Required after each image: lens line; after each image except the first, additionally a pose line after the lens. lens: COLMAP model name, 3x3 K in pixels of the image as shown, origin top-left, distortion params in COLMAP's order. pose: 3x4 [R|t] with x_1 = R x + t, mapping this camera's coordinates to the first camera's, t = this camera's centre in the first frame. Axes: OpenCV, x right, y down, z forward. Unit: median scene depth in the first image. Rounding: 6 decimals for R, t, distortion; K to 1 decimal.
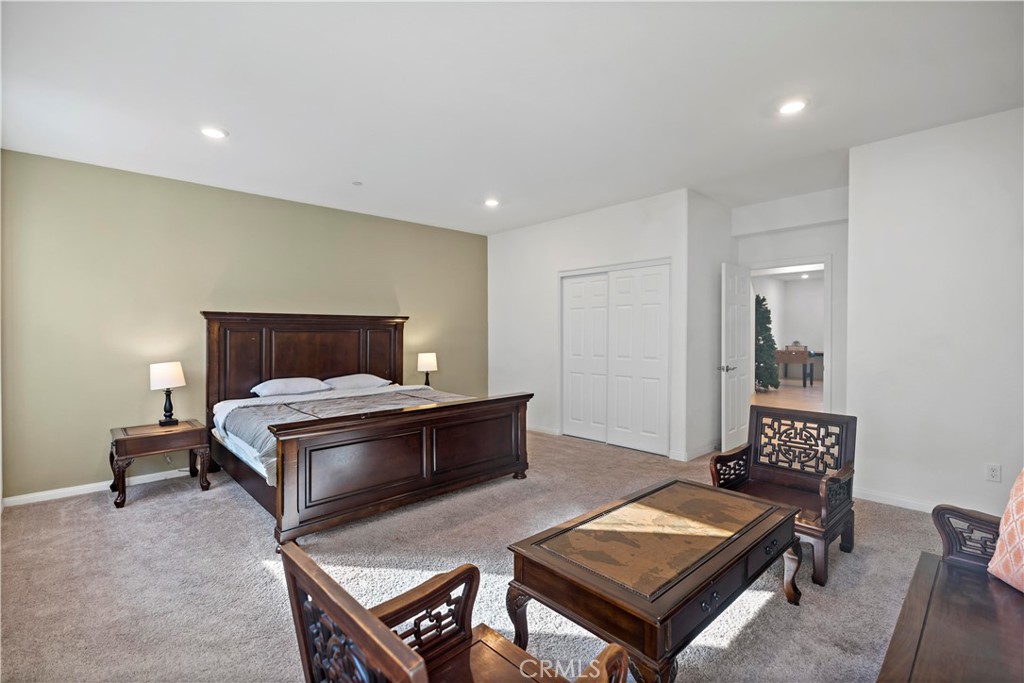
lens RADIAL K [[466.0, 0, 510.3], [0, 466.0, 338.8], [0, 0, 1]] dist [0.002778, -0.000132]
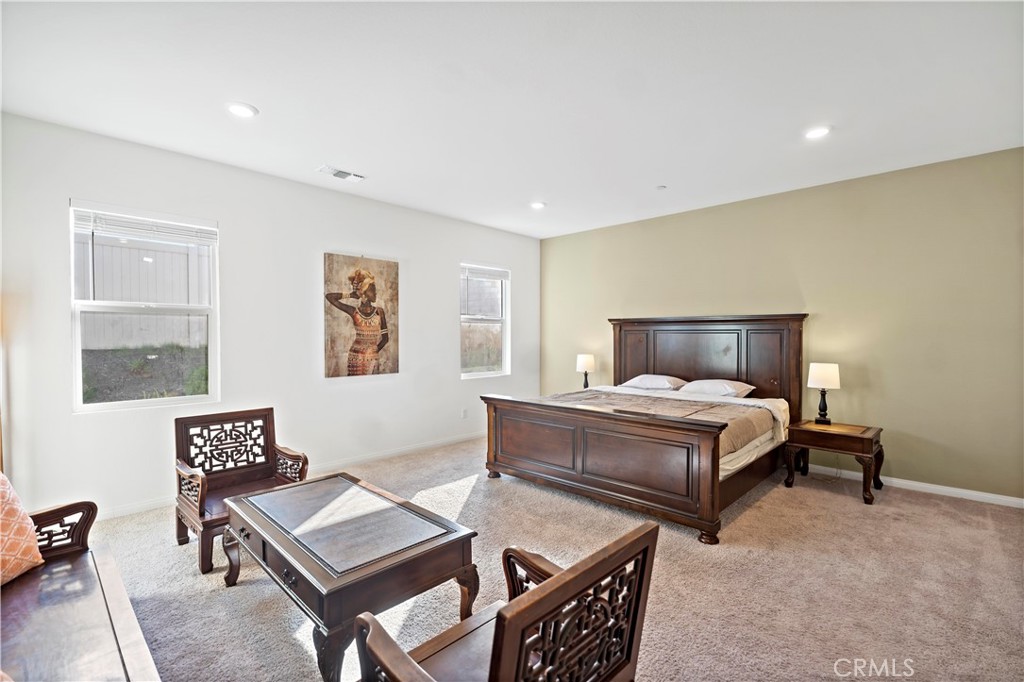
lens RADIAL K [[466.0, 0, 511.3], [0, 466.0, 337.5], [0, 0, 1]] dist [0.002778, -0.000132]
pose [[0.028793, 0.004248, -0.999576, 0.518006], [-0.013037, 0.999908, 0.003874, -0.004224], [0.999500, 0.012919, 0.028846, 0.500467]]
